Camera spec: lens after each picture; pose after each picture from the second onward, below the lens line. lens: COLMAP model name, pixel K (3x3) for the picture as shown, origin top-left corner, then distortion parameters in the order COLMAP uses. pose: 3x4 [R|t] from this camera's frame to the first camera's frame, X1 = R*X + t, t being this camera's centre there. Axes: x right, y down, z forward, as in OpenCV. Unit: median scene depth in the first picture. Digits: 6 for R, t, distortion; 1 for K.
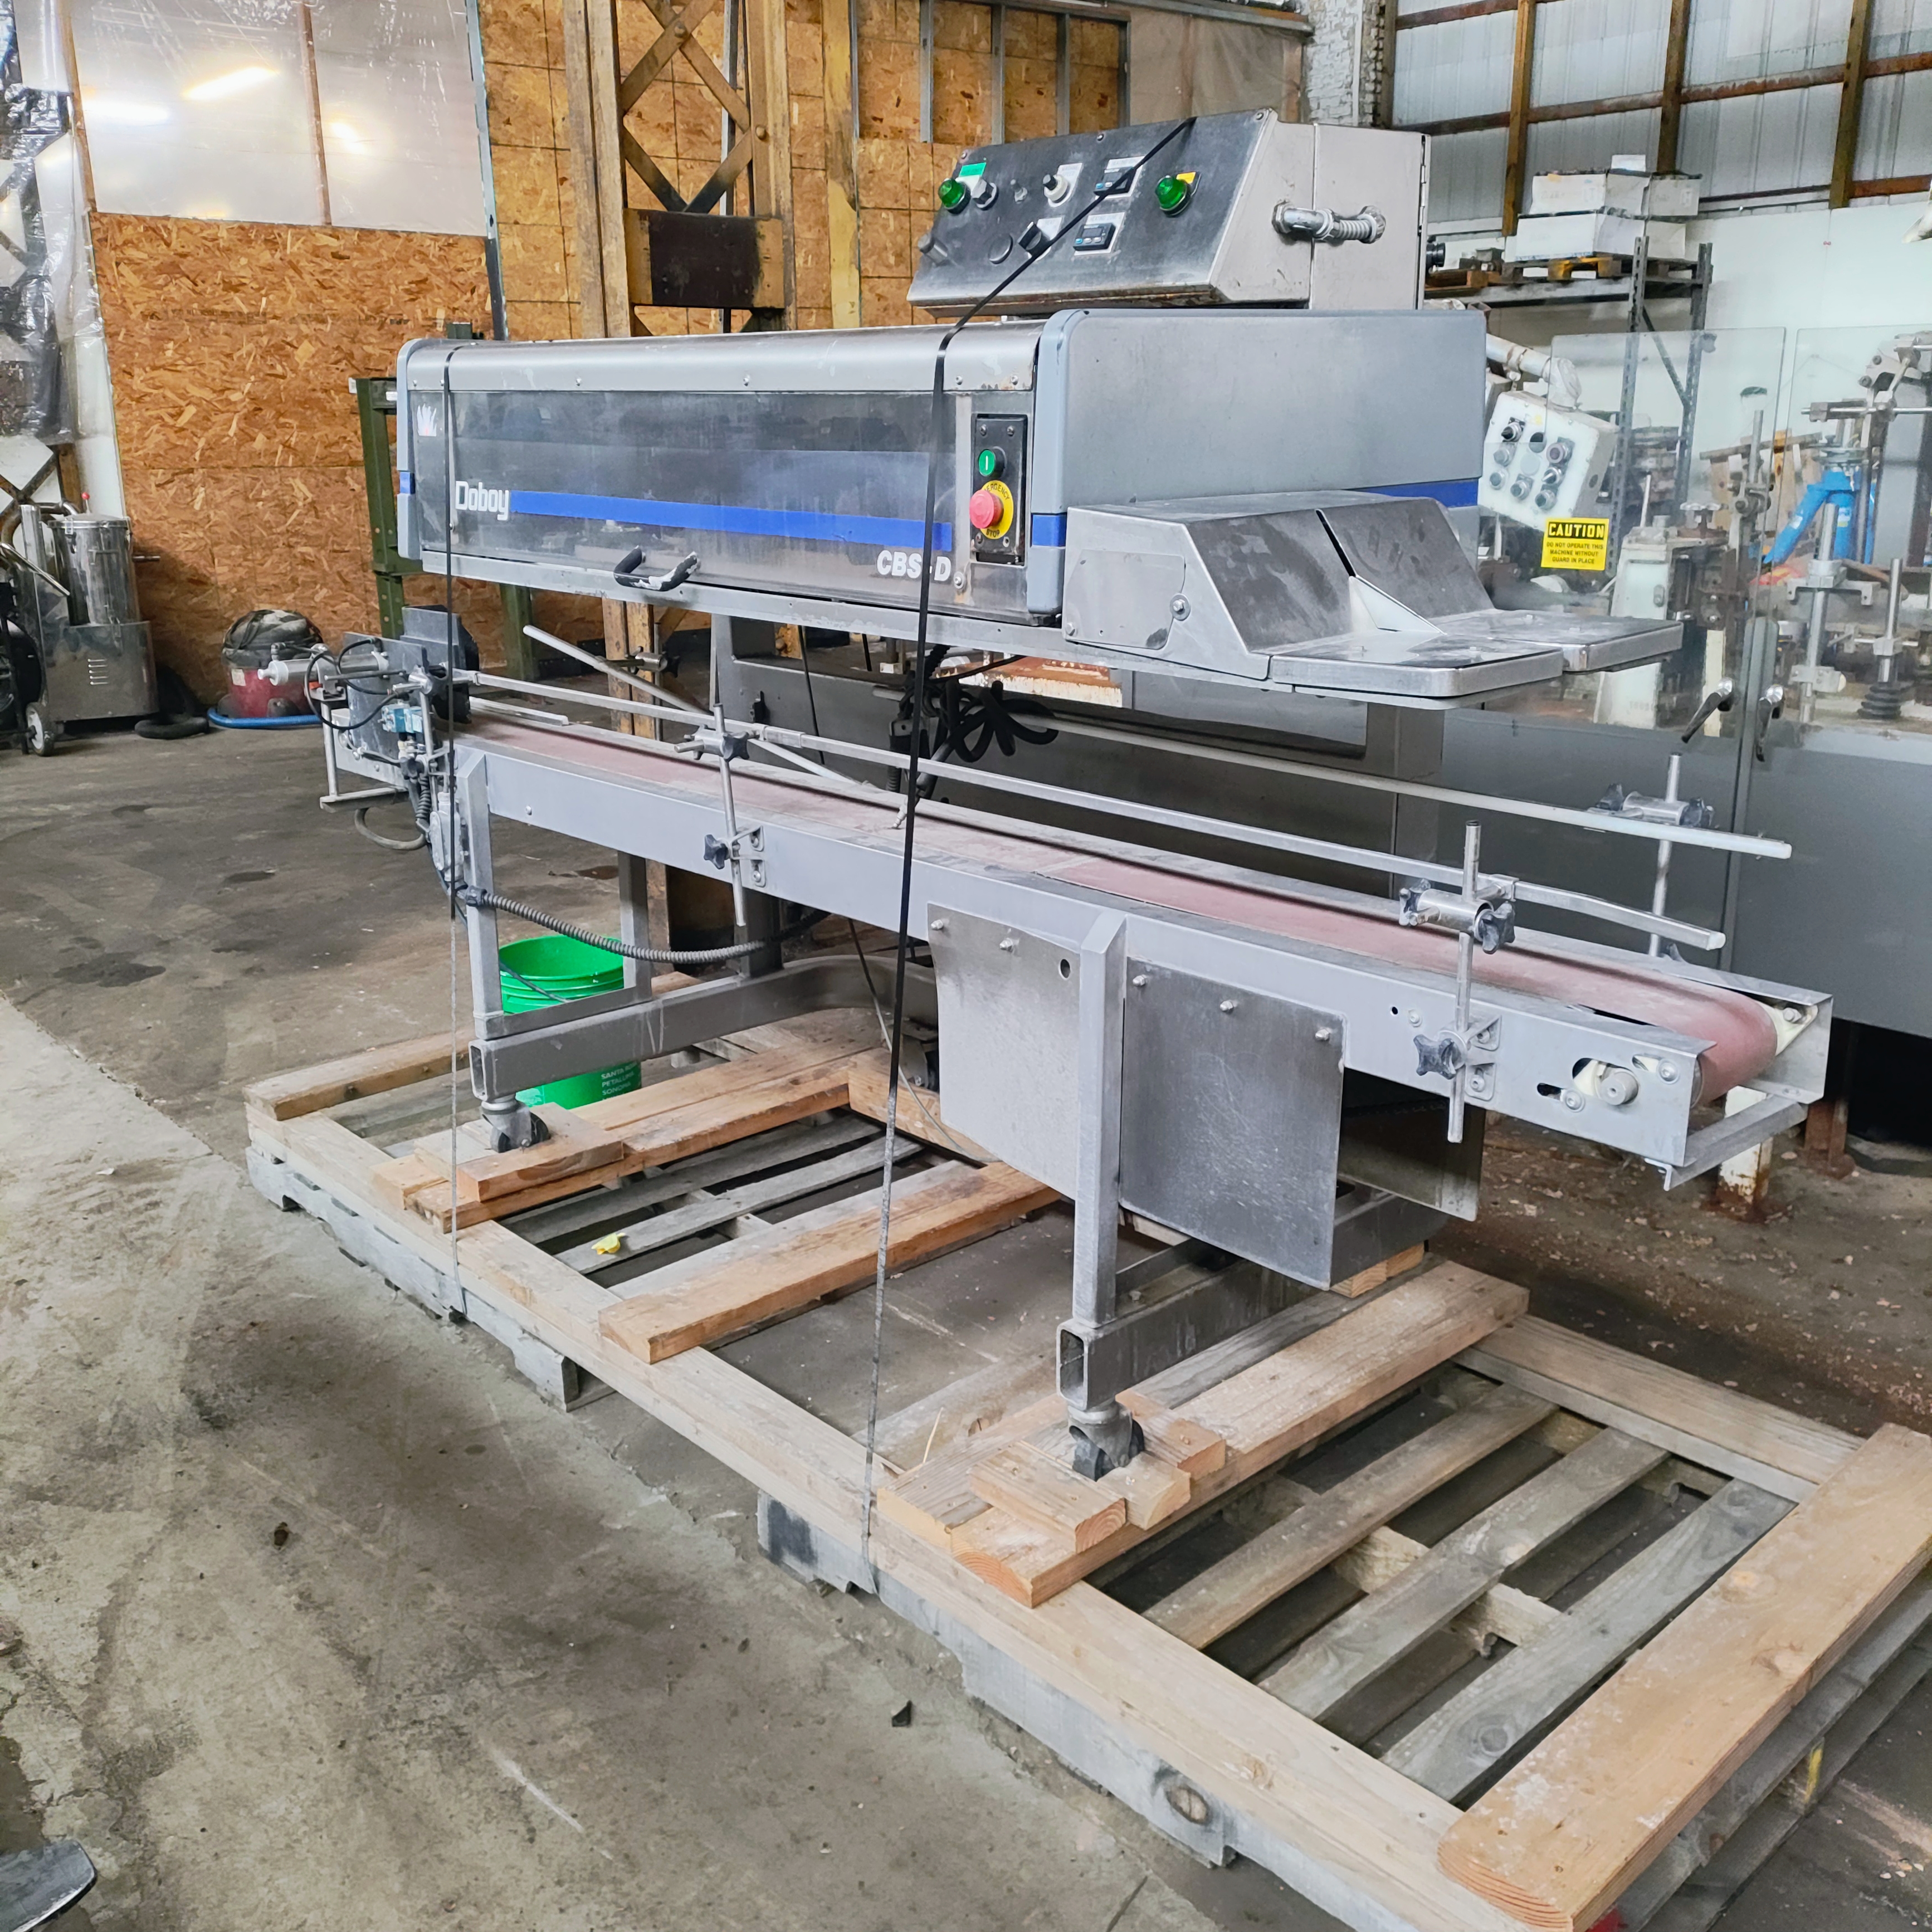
lens RADIAL K [[1974.1, 0, 962.6], [0, 1974.1, 930.9], [0, 0, 1]] dist [0.225628, -0.585591]
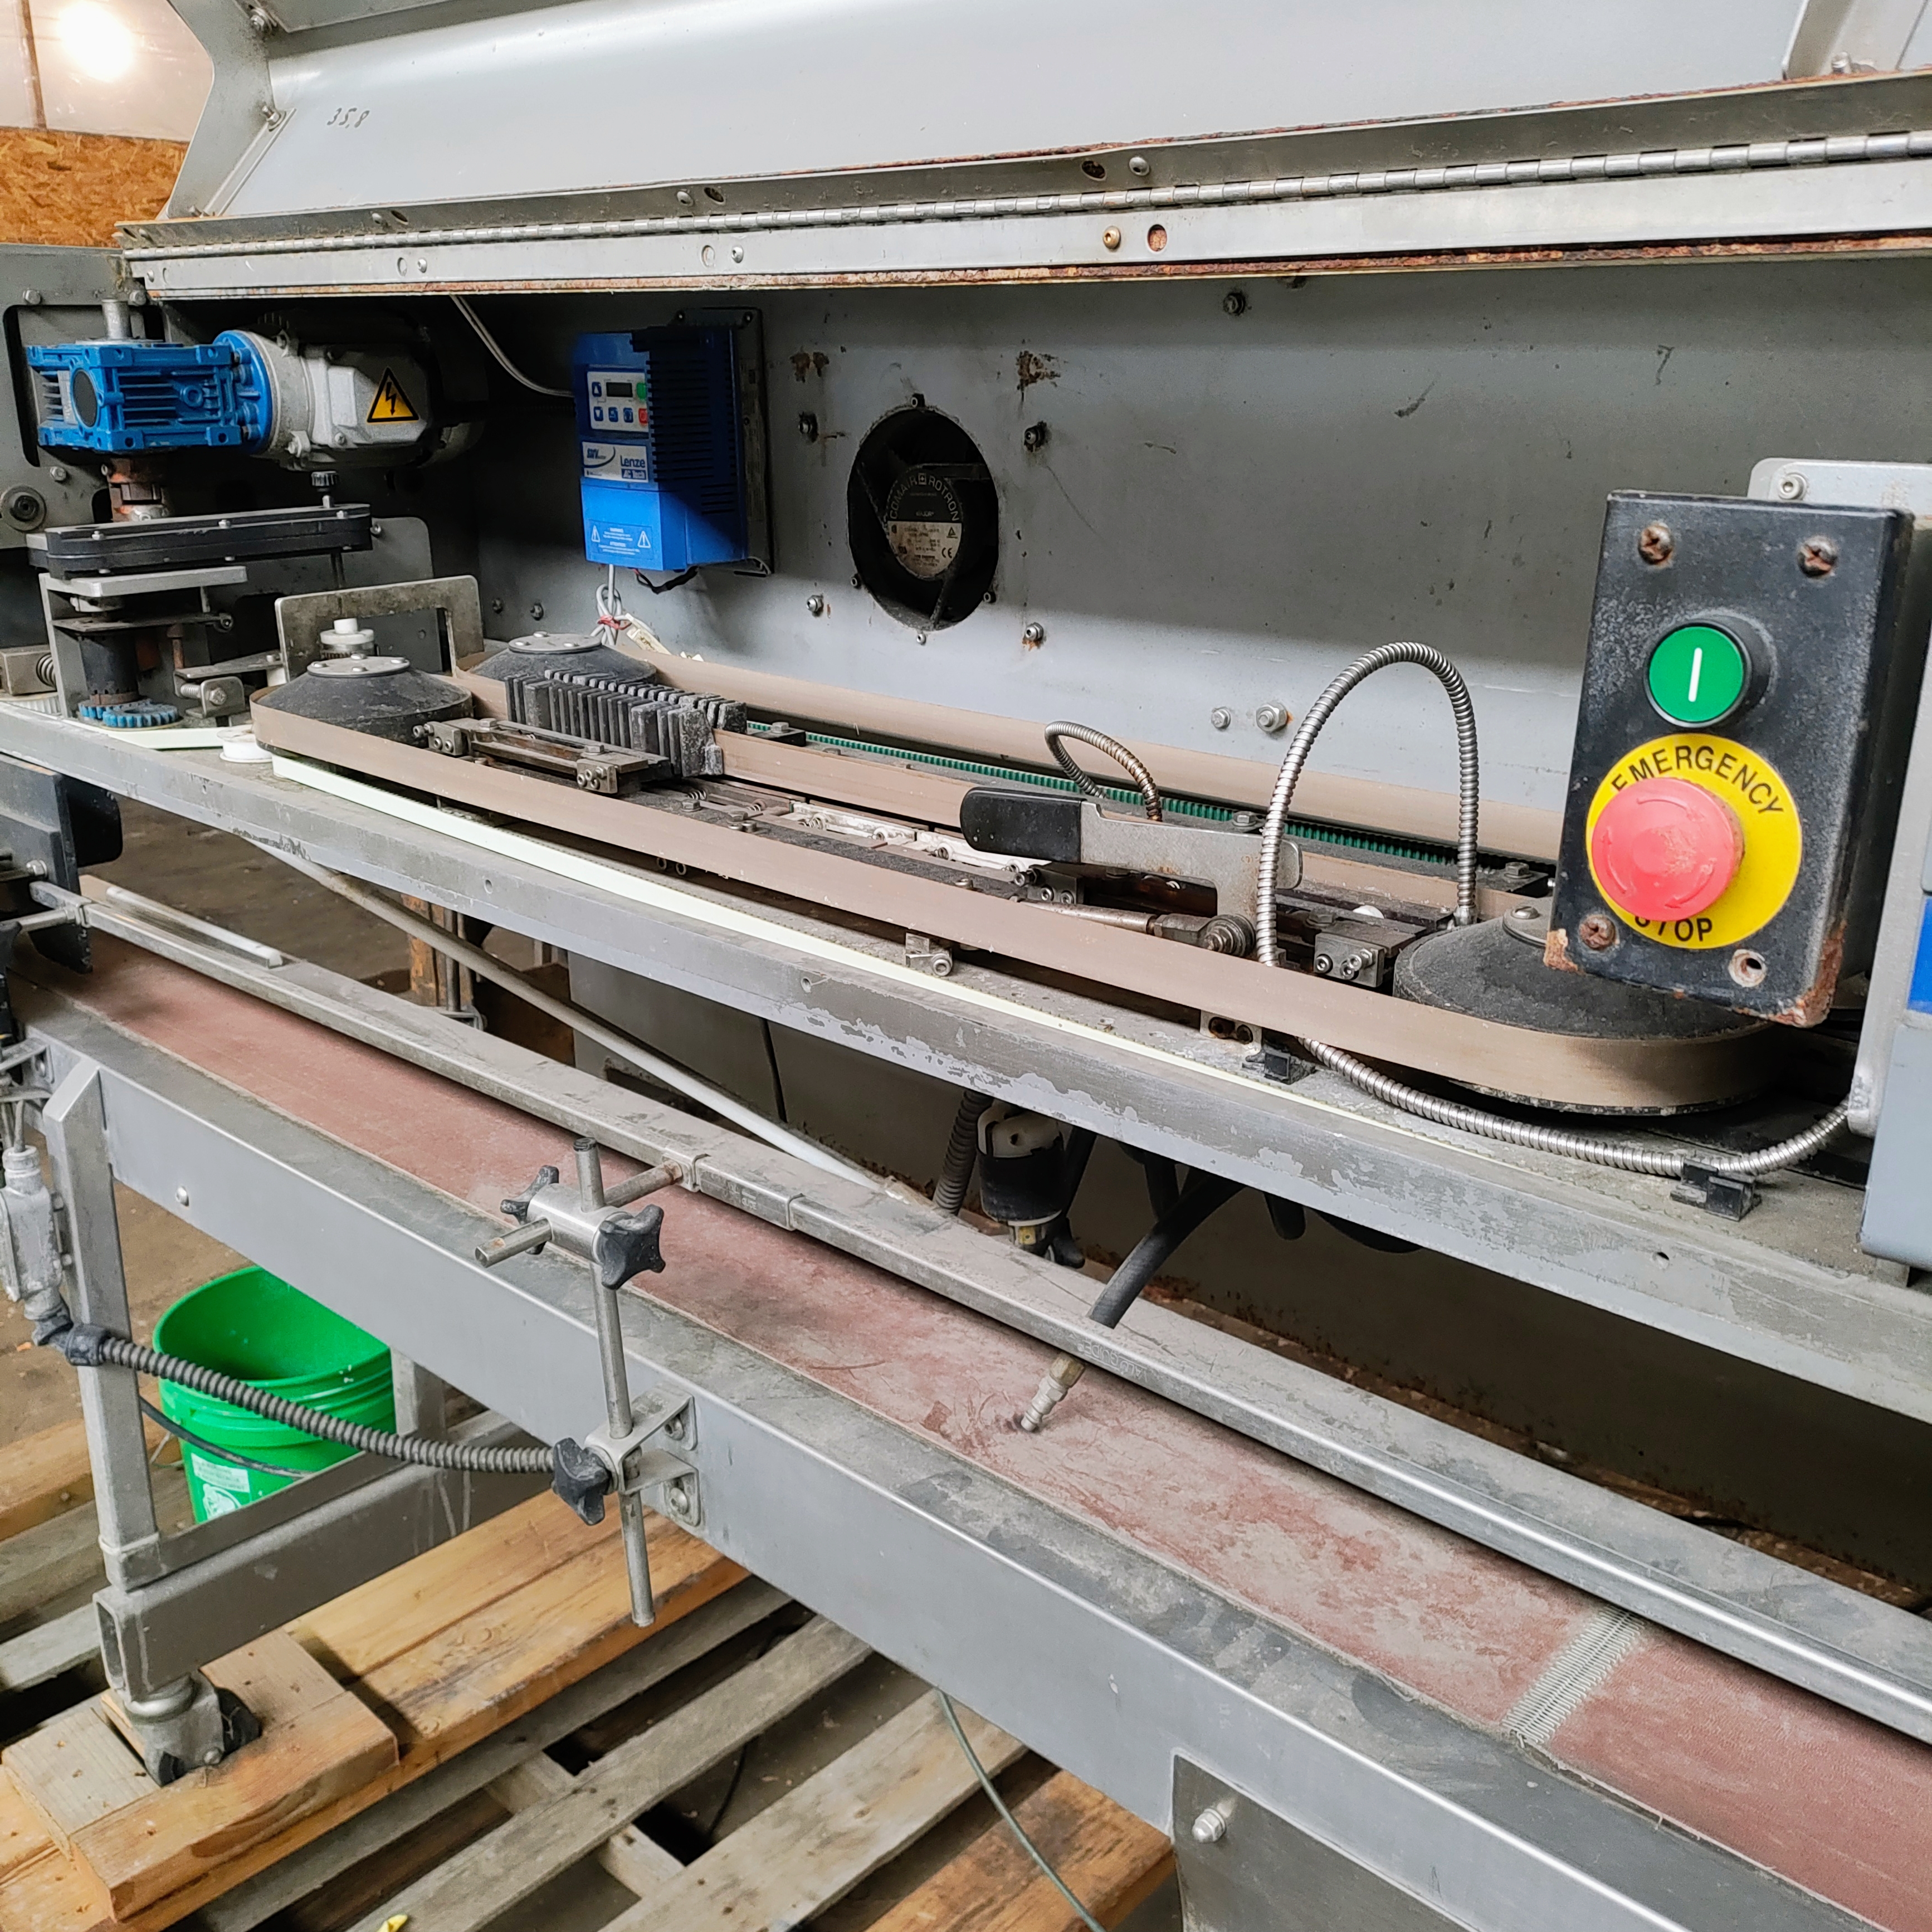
lens RADIAL K [[1956.2, 0, 933.6], [0, 1956.2, 912.6], [0, 0, 1]] dist [0.084700, -0.143929]
pose [[0.996885, -0.016823, 0.077053, -0.058208], [0.015018, 0.999601, 0.023936, -0.118527], [-0.077425, -0.022704, 0.996740, 0.422838]]
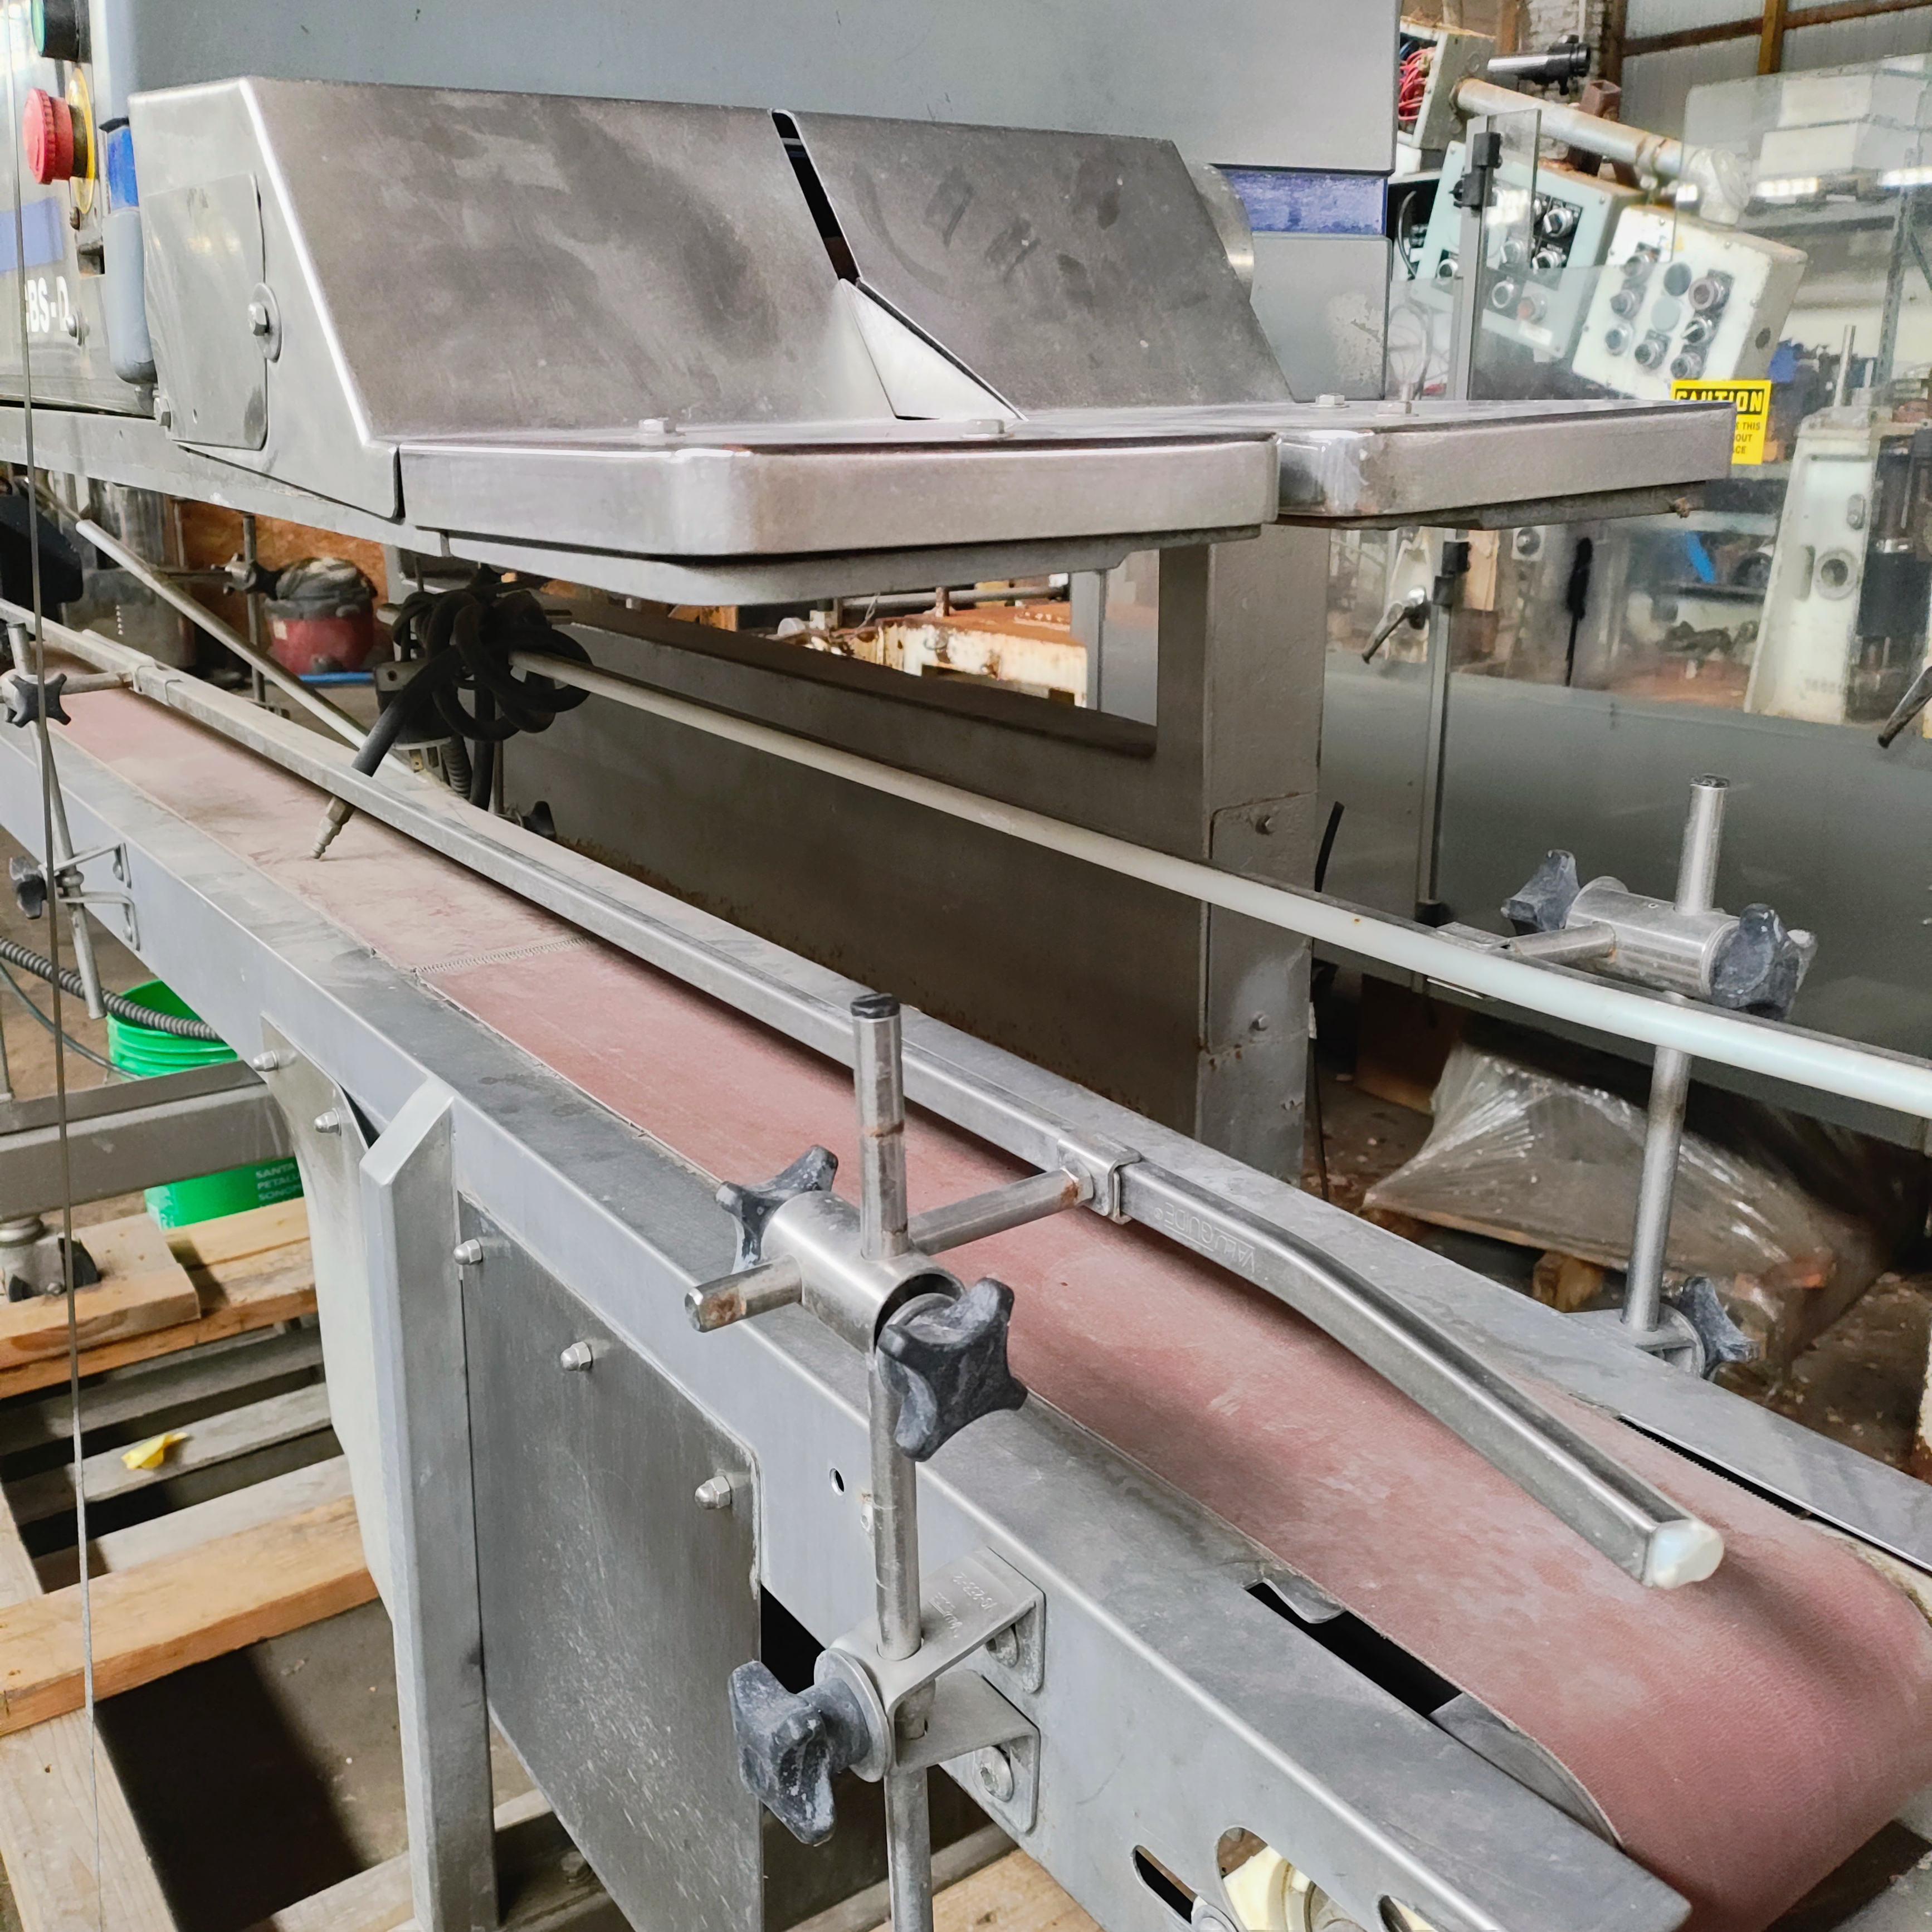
lens RADIAL K [[1956.2, 0, 933.6], [0, 1956.2, 912.6], [0, 0, 1]] dist [0.084700, -0.143929]
pose [[0.990600, 0.040840, -0.130549, 0.143819], [-0.040460, 0.999166, 0.005569, -0.033055], [0.130668, -0.000235, 0.991426, 0.344646]]
